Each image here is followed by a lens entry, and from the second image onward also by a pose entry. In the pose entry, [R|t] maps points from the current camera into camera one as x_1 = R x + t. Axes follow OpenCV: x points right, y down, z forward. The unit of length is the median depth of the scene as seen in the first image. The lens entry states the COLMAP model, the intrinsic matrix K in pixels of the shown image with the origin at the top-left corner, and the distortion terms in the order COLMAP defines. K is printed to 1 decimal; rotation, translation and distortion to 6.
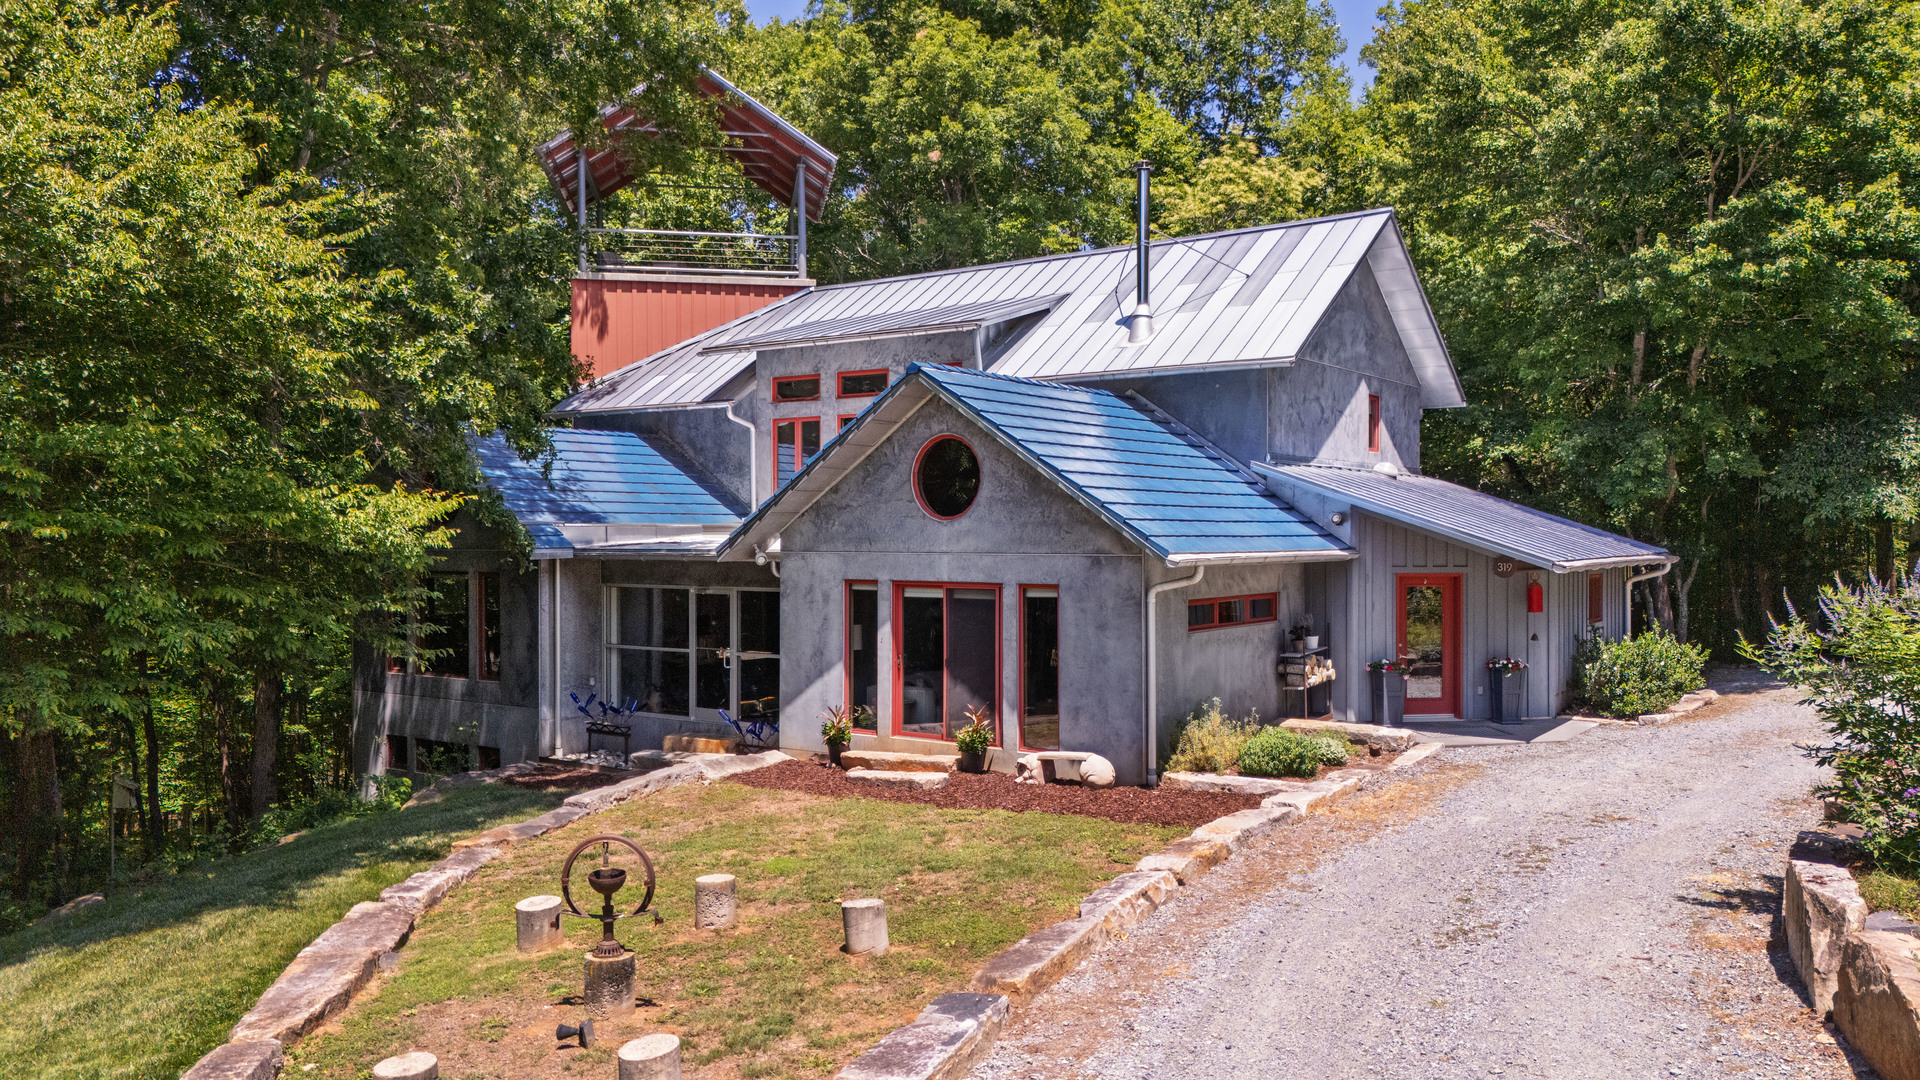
lens RADIAL K [[1421.1, 0, 933.7], [0, 1421.1, 528.9], [0, 0, 1]] dist [0.056238, -0.062887]
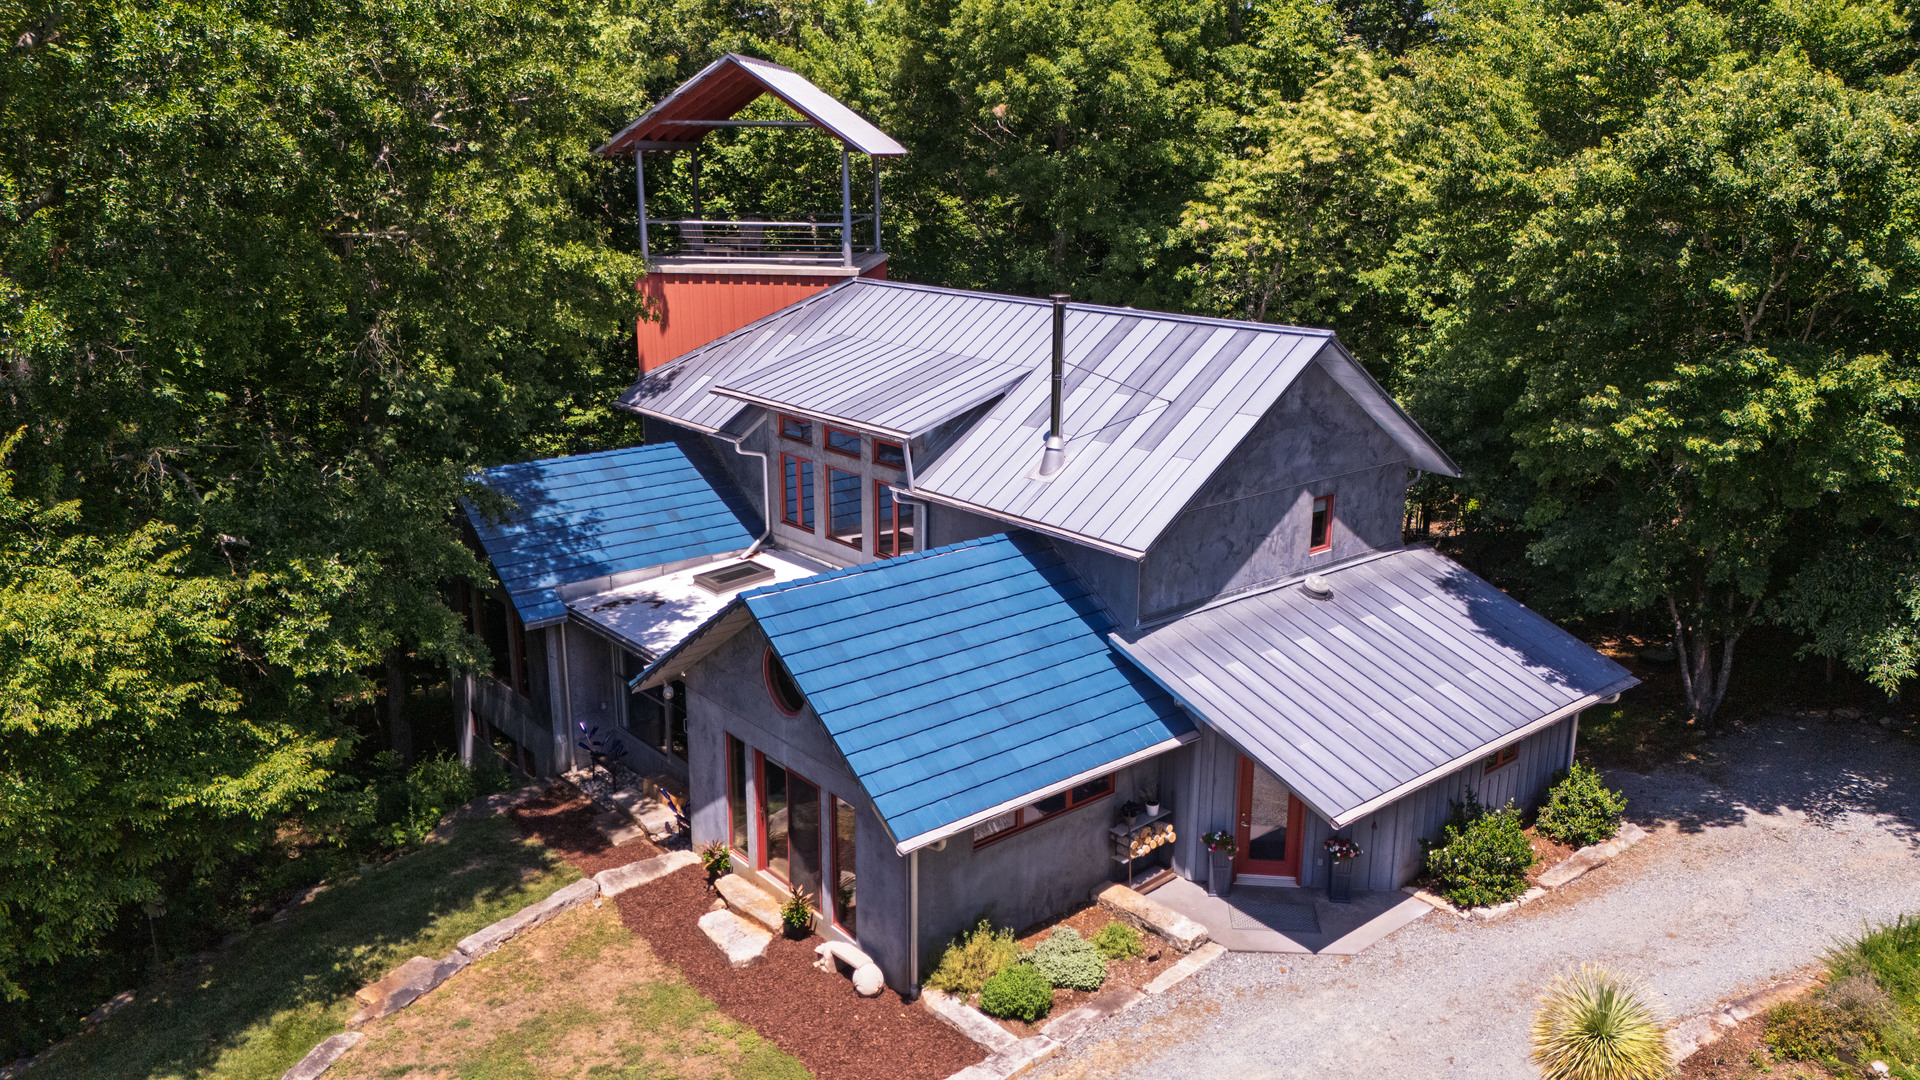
lens RADIAL K [[1421.1, 0, 933.7], [0, 1421.1, 528.9], [0, 0, 1]] dist [0.056238, -0.062887]
pose [[0.969072, 0.061917, -0.238886, 0.210066], [0.001779, 0.966235, 0.257655, -0.240575], [0.246773, -0.250111, 0.936241, 0.007584]]
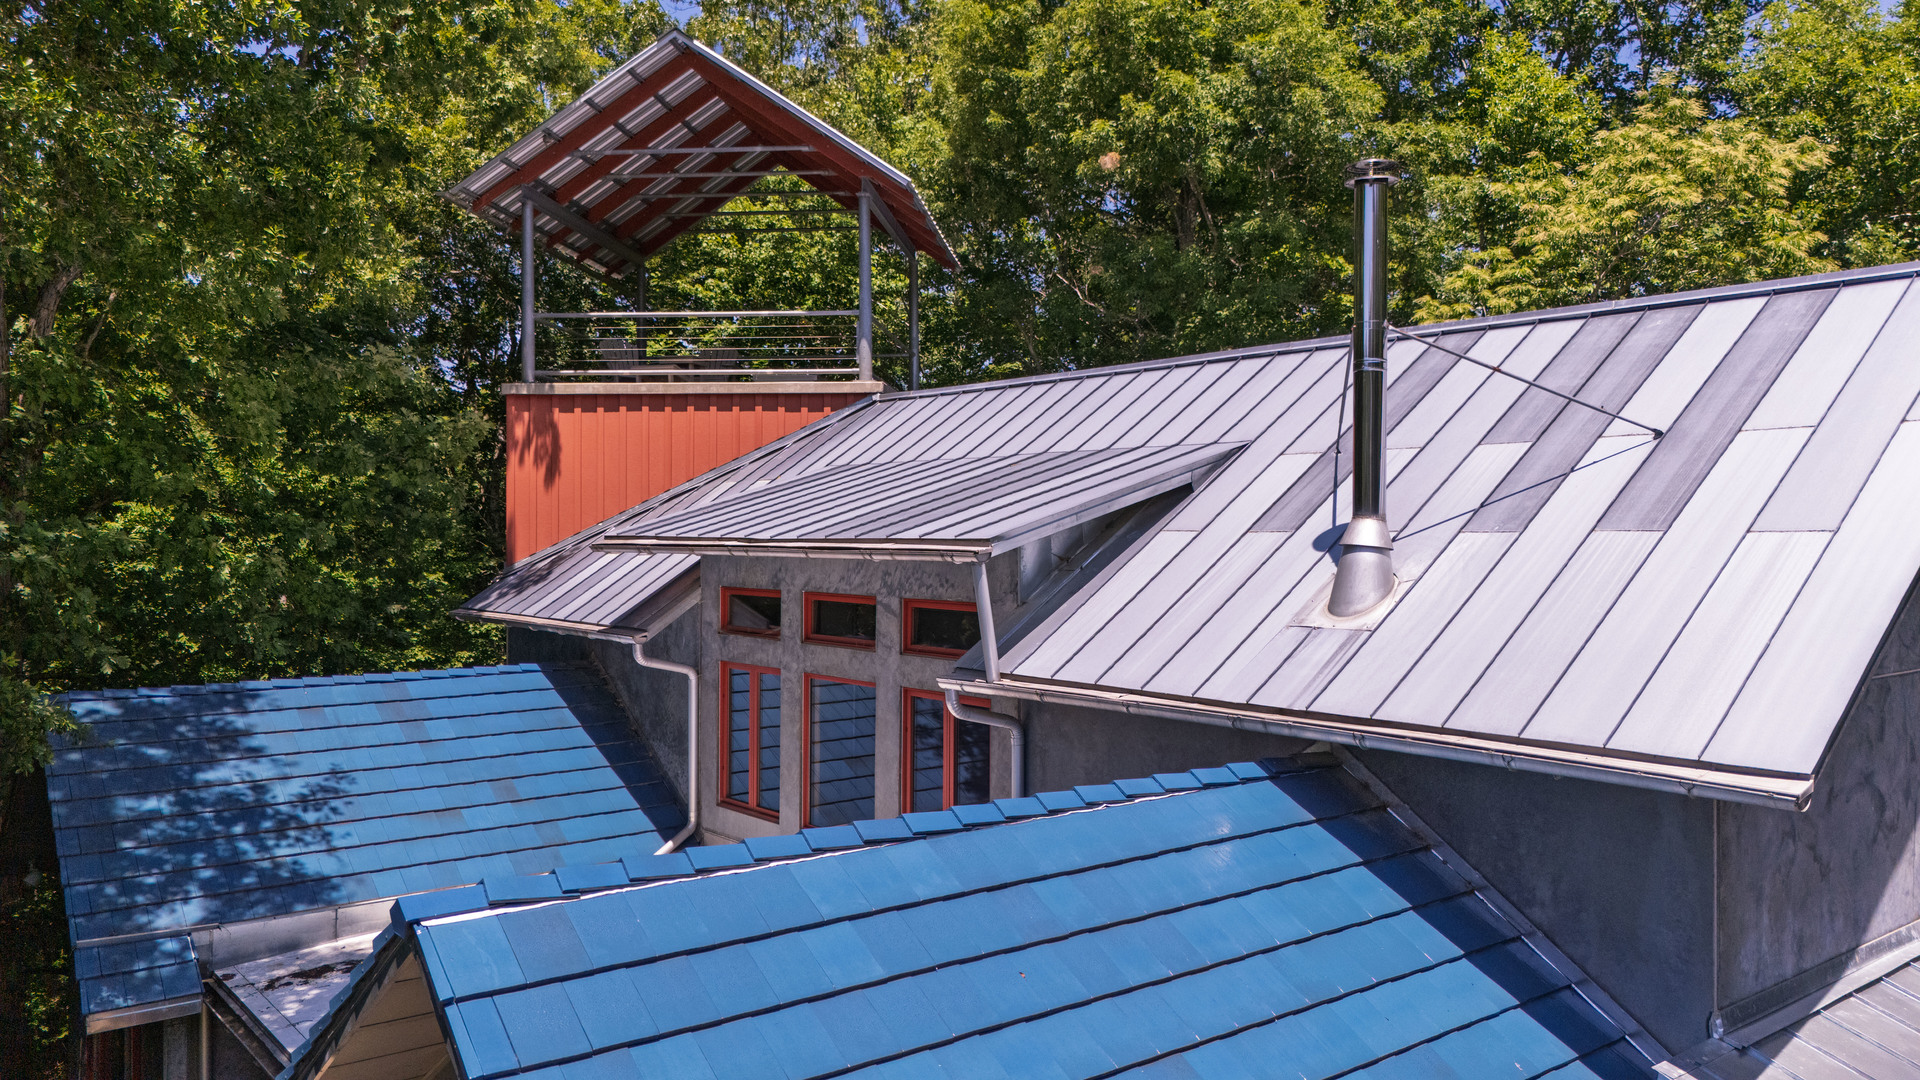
lens RADIAL K [[1421.1, 0, 933.7], [0, 1421.1, 528.9], [0, 0, 1]] dist [0.056238, -0.062887]
pose [[0.963333, 0.000410, -0.268308, 0.092537], [-0.001682, 0.999988, -0.004510, -0.102397], [0.268303, 0.004796, 0.963323, 0.397491]]
